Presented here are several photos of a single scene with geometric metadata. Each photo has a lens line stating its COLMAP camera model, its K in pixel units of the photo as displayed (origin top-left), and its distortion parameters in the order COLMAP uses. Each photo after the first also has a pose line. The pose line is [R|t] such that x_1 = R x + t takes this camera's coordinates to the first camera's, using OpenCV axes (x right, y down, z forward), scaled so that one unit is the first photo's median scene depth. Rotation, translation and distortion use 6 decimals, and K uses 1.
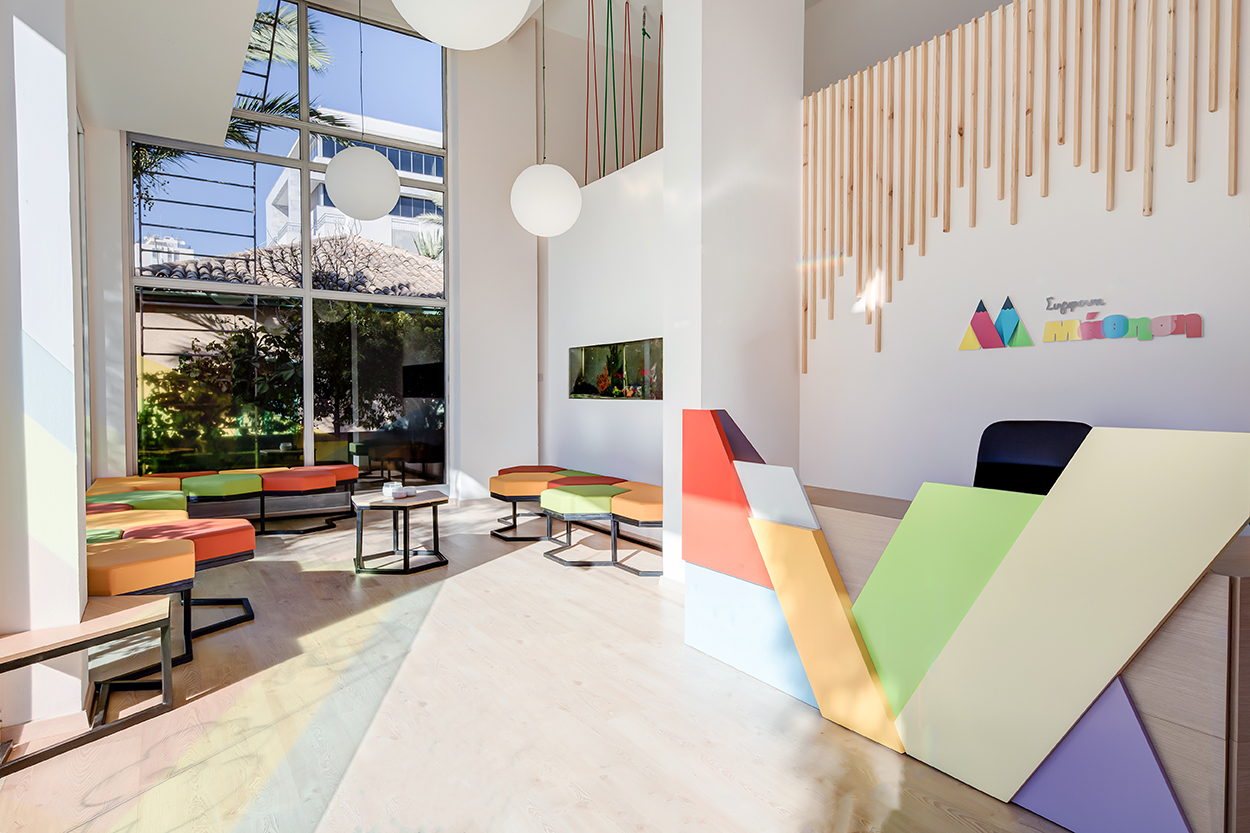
lens RADIAL K [[676.9, 0, 629.4], [0, 676.9, 413.1], [0, 0, 1]] dist [-0.004417, -0.000739]
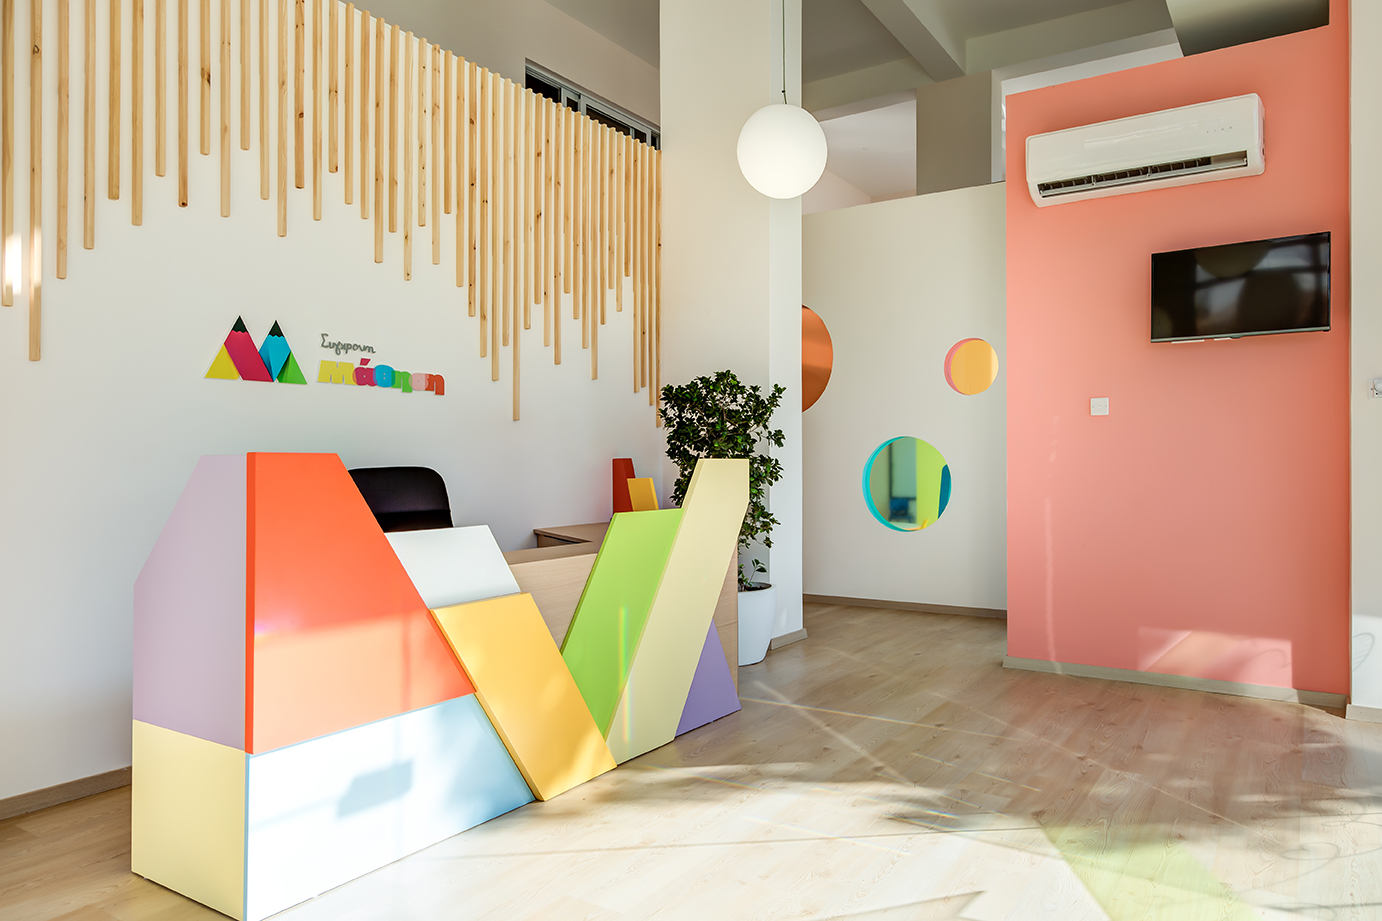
lens RADIAL K [[925.0, 0, 695.8], [0, 925.0, 459.1], [0, 0, 1]] dist [0.008534, 0.001798]
pose [[-0.371255, -0.012175, 0.928451, -0.726411], [0.010069, 0.999802, 0.017137, -0.017252], [-0.928476, 0.015711, -0.371059, 0.989048]]
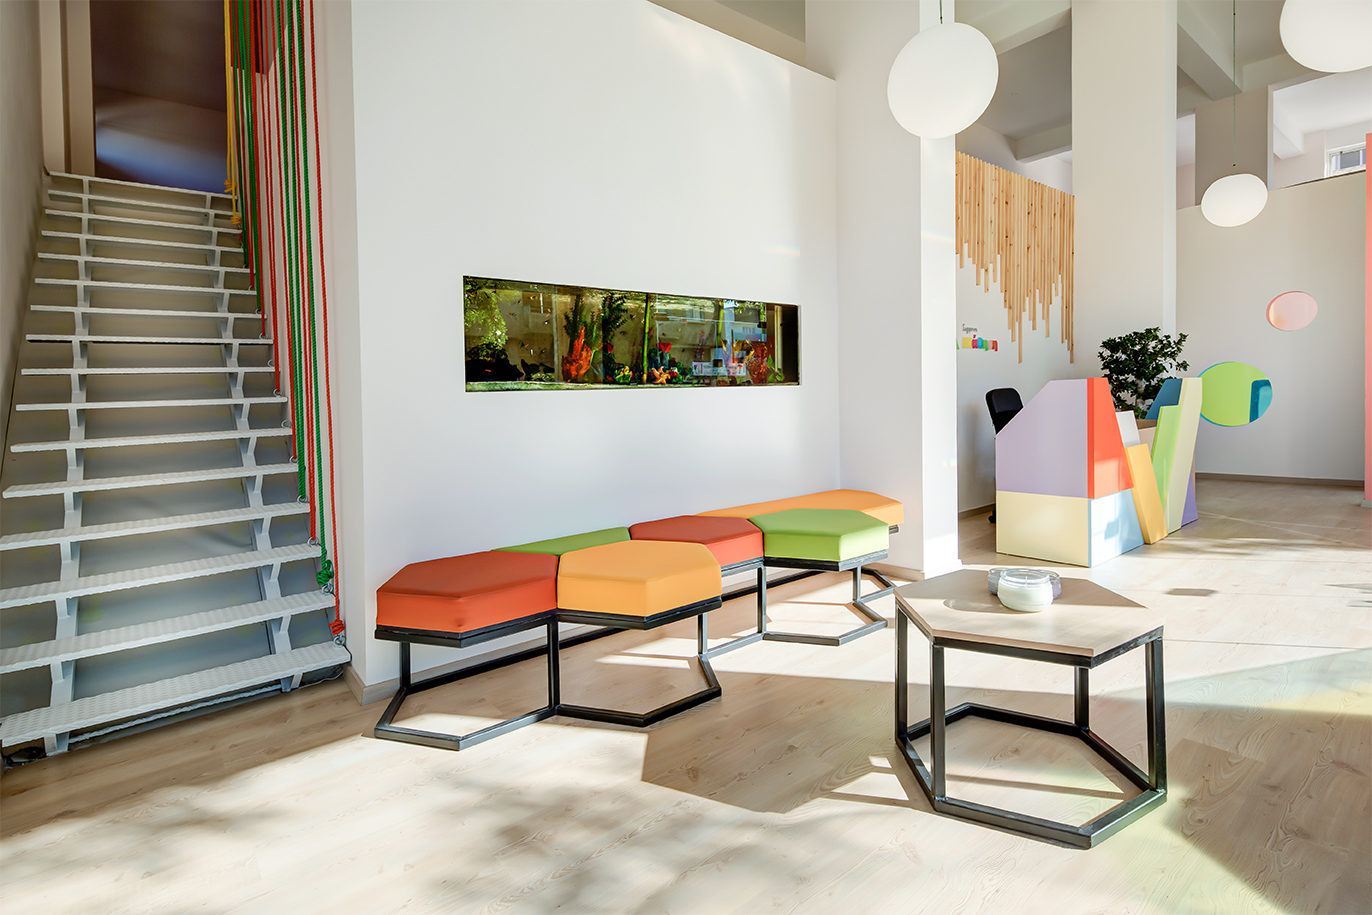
lens RADIAL K [[684.5, 0, 675.1], [0, 684.5, 411.5], [0, 0, 1]] dist [0.001019, -0.000139]
pose [[-0.060023, -0.027342, 0.997822, -1.176937], [0.051633, 0.998202, 0.030459, -0.030024], [-0.996861, 0.053349, -0.058503, 1.870155]]
